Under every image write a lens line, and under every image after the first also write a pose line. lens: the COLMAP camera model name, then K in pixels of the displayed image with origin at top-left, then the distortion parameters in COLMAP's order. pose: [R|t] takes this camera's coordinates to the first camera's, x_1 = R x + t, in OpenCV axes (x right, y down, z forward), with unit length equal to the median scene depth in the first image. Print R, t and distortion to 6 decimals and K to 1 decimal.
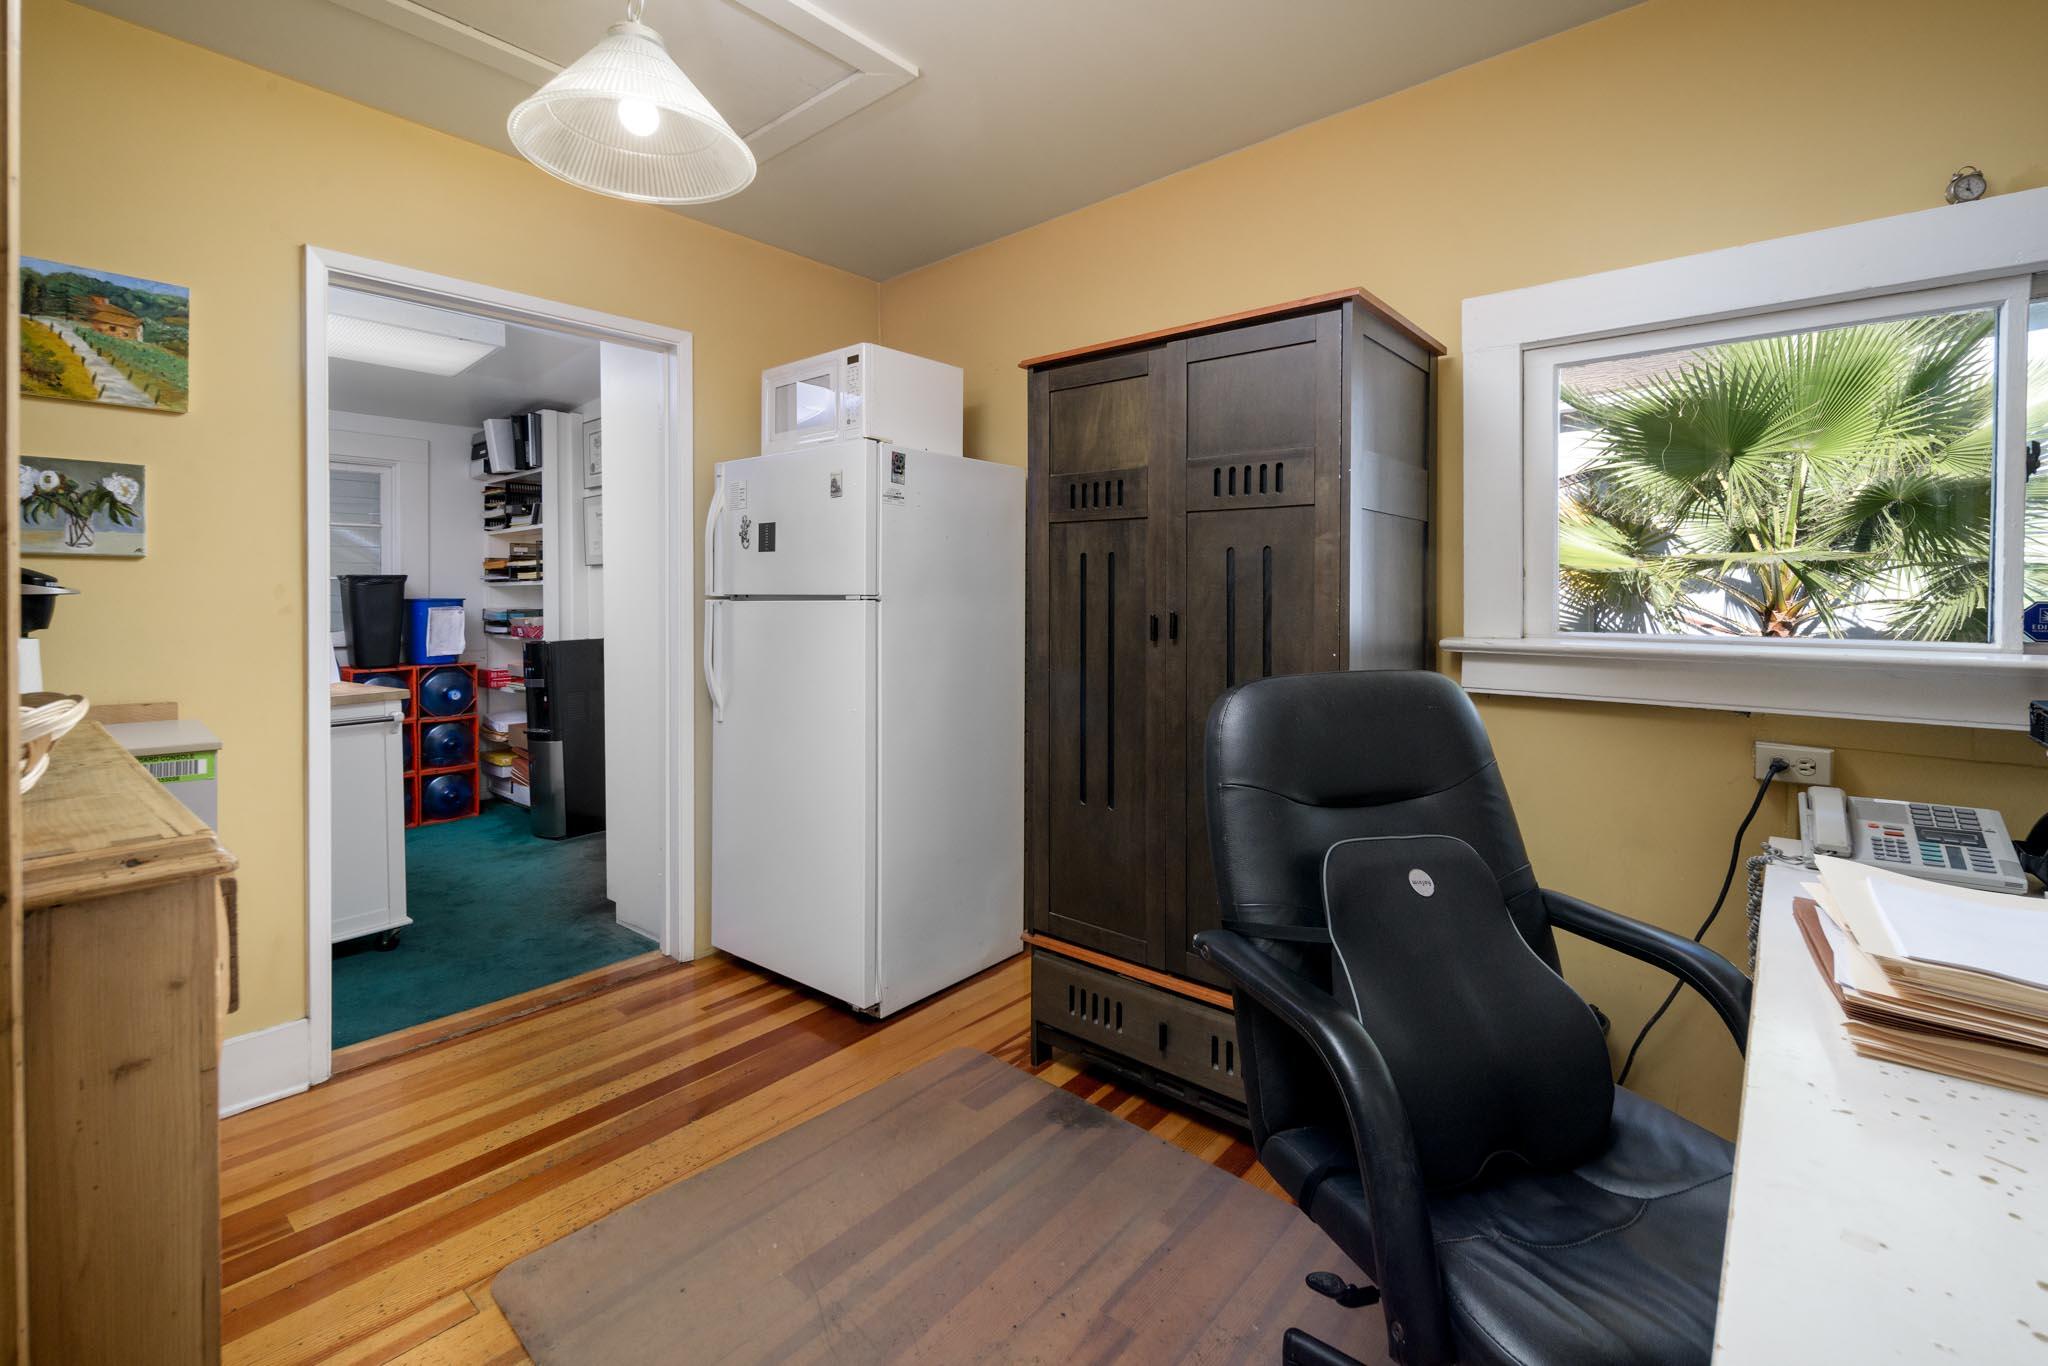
lens RADIAL K [[917.1, 0, 1029.2], [0, 917.1, 592.1], [0, 0, 1]] dist [-0.001146, -0.000067]
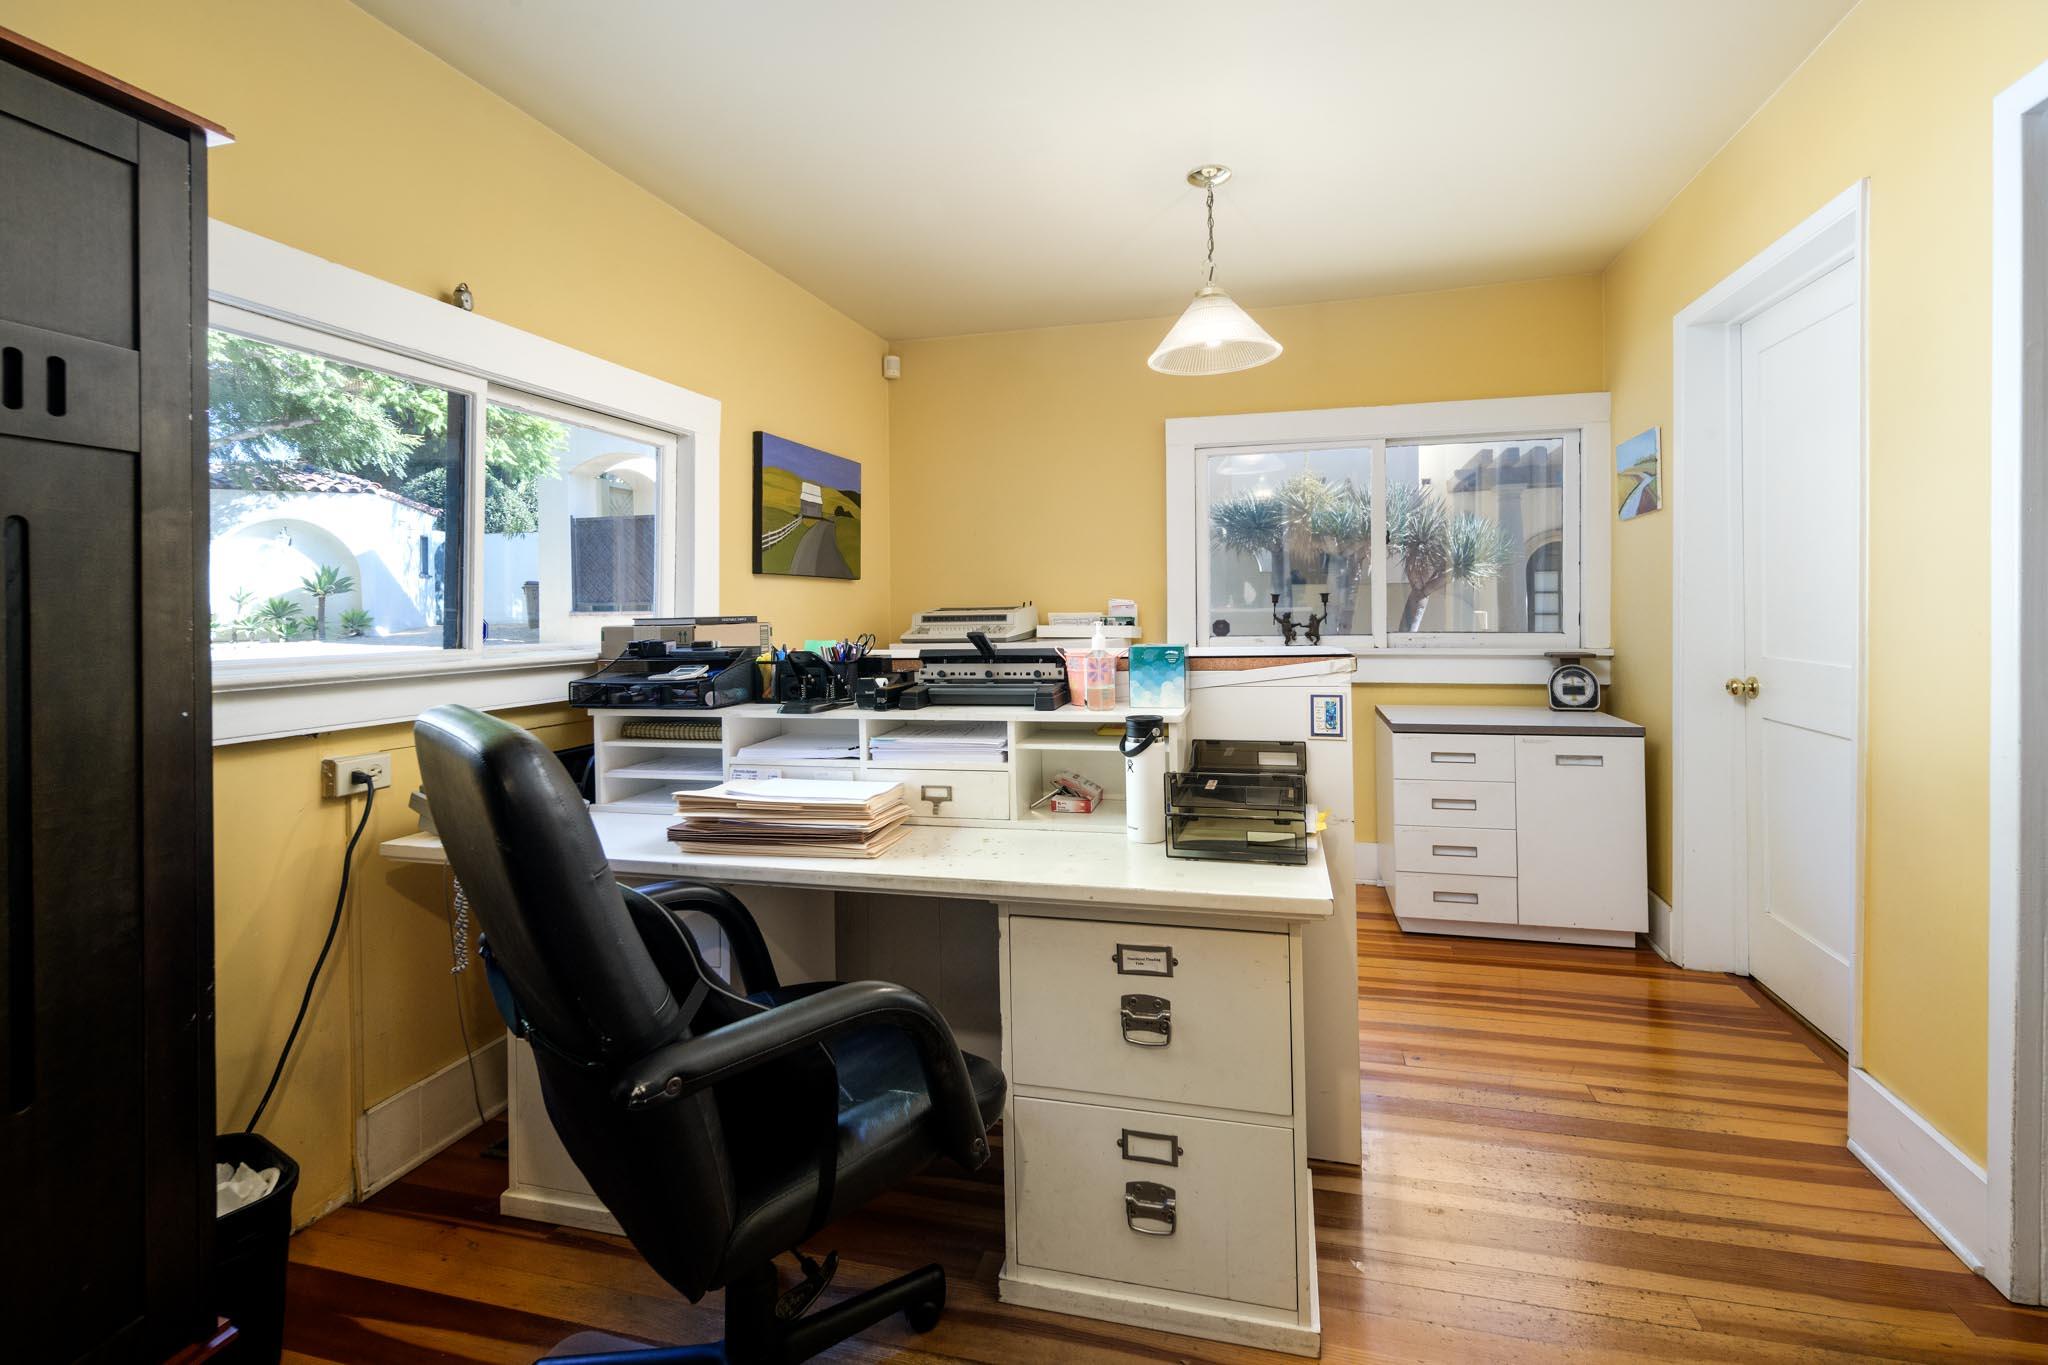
lens RADIAL K [[917.1, 0, 1029.2], [0, 917.1, 591.6], [0, 0, 1]] dist [-0.001146, -0.000067]
pose [[-0.430071, 0.020460, 0.902563, -0.439028], [0.005686, 0.999785, -0.019955, 0.004008], [-0.902777, -0.003450, -0.430095, 0.754521]]
